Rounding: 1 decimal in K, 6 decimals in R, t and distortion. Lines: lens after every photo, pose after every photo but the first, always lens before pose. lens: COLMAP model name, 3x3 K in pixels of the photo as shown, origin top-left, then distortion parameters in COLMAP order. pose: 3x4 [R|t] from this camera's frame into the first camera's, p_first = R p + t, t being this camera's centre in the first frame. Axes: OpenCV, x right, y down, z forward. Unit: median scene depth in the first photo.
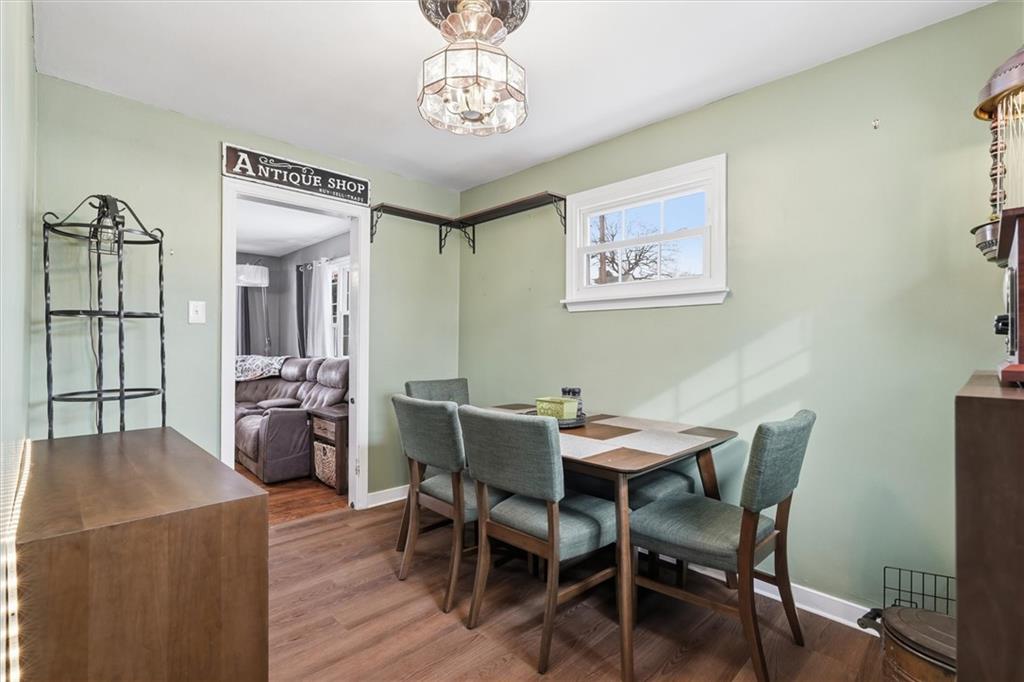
lens RADIAL K [[534.4, 0, 509.3], [0, 534.4, 324.6], [0, 0, 1]] dist [-0.000955, 0.000038]
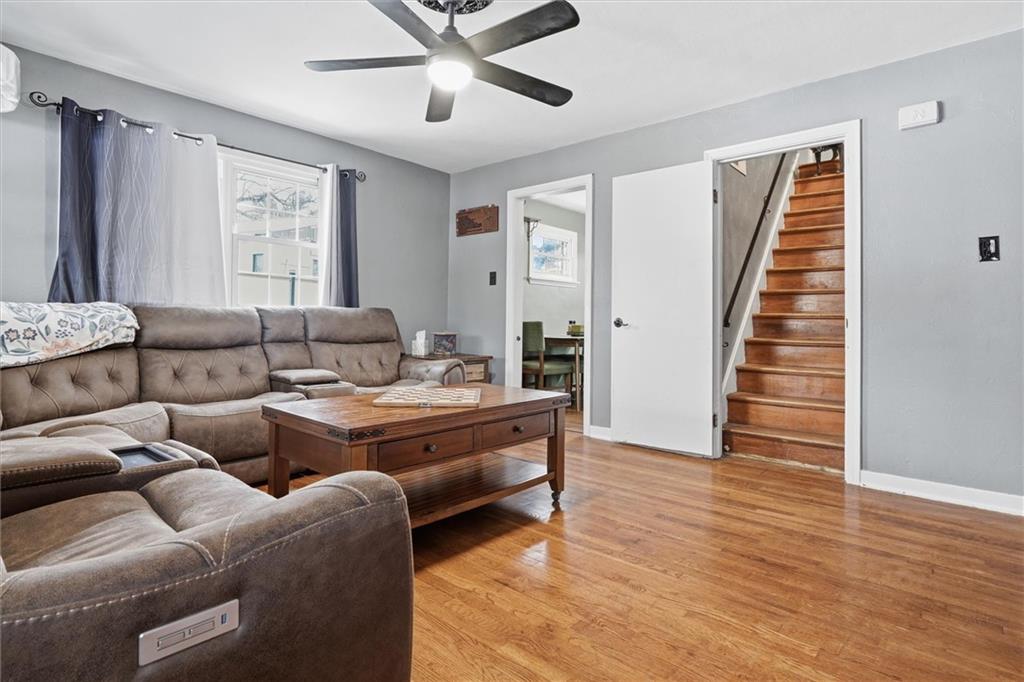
lens RADIAL K [[534.4, 0, 509.3], [0, 534.4, 324.6], [0, 0, 1]] dist [-0.000955, 0.000038]
pose [[-0.153518, -0.004173, 0.988137, -0.953665], [-0.033016, 0.999454, -0.000909, 0.068499], [-0.987594, -0.032764, -0.153572, 0.743156]]
